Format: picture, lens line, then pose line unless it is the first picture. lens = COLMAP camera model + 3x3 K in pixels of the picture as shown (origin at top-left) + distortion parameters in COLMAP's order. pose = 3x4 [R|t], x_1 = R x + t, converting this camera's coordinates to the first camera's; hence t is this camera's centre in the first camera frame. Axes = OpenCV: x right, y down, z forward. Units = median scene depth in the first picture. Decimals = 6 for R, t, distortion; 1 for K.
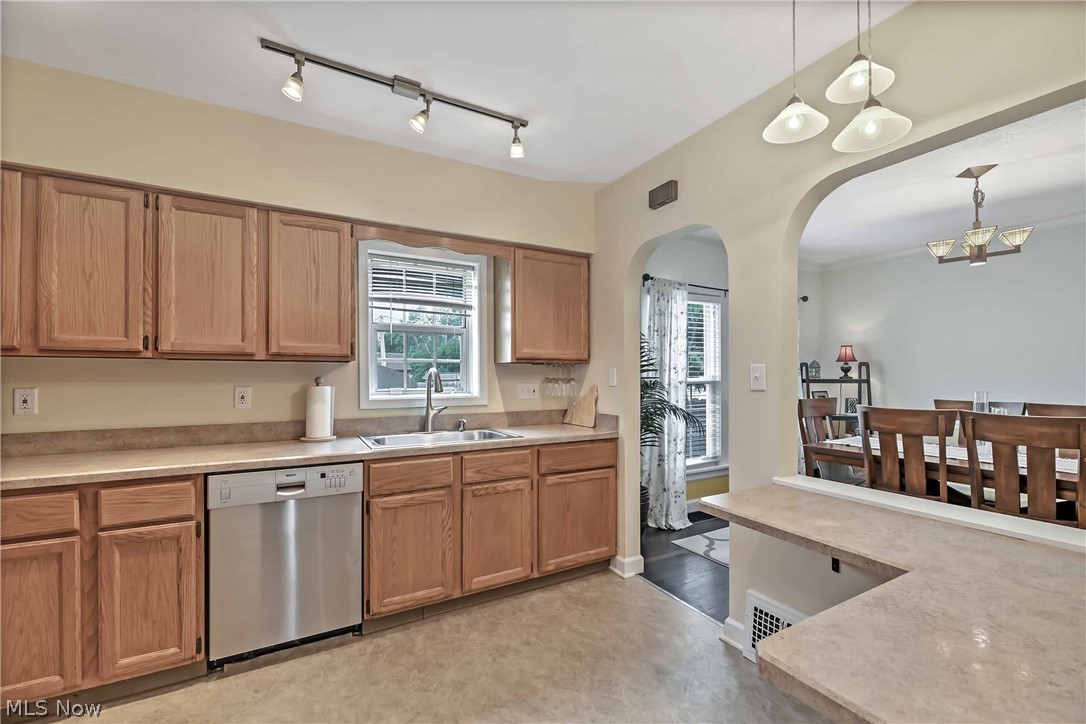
lens RADIAL K [[445.0, 0, 536.5], [0, 445.0, 364.2], [0, 0, 1]] dist [-0.000603, -0.000061]
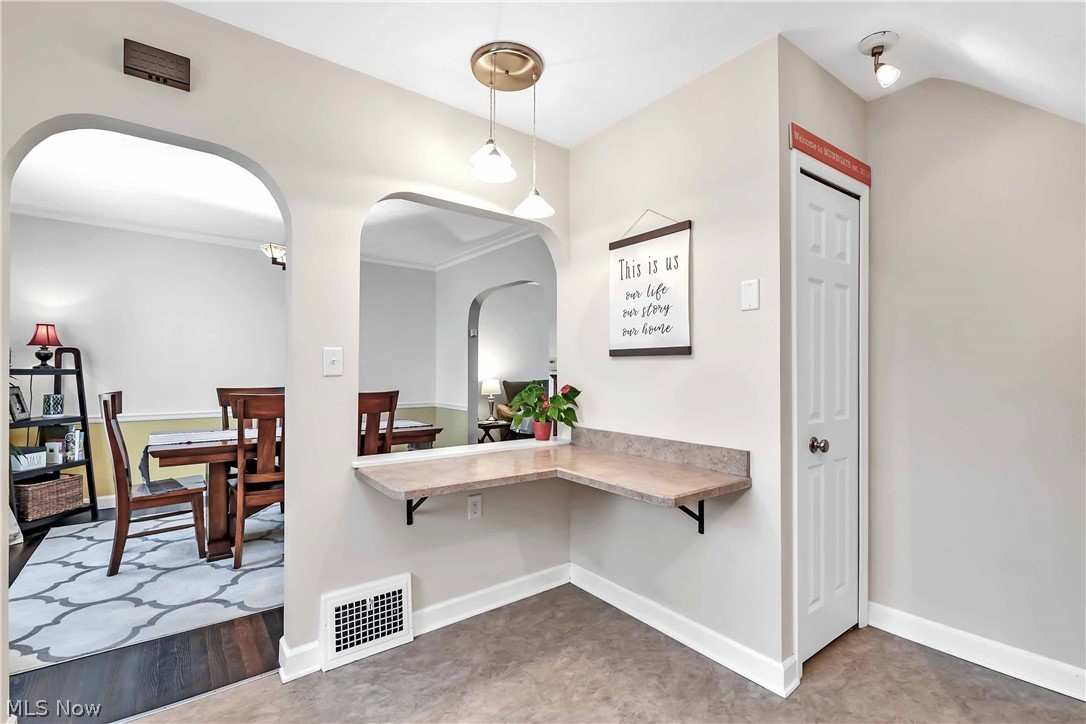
lens RADIAL K [[445.0, 0, 536.5], [0, 445.0, 364.2], [0, 0, 1]] dist [-0.000603, -0.000061]
pose [[-0.076718, -0.001177, 0.997052, -0.260135], [-0.025051, 0.999686, -0.000748, 0.008074], [-0.996738, -0.025035, -0.076723, 0.385413]]
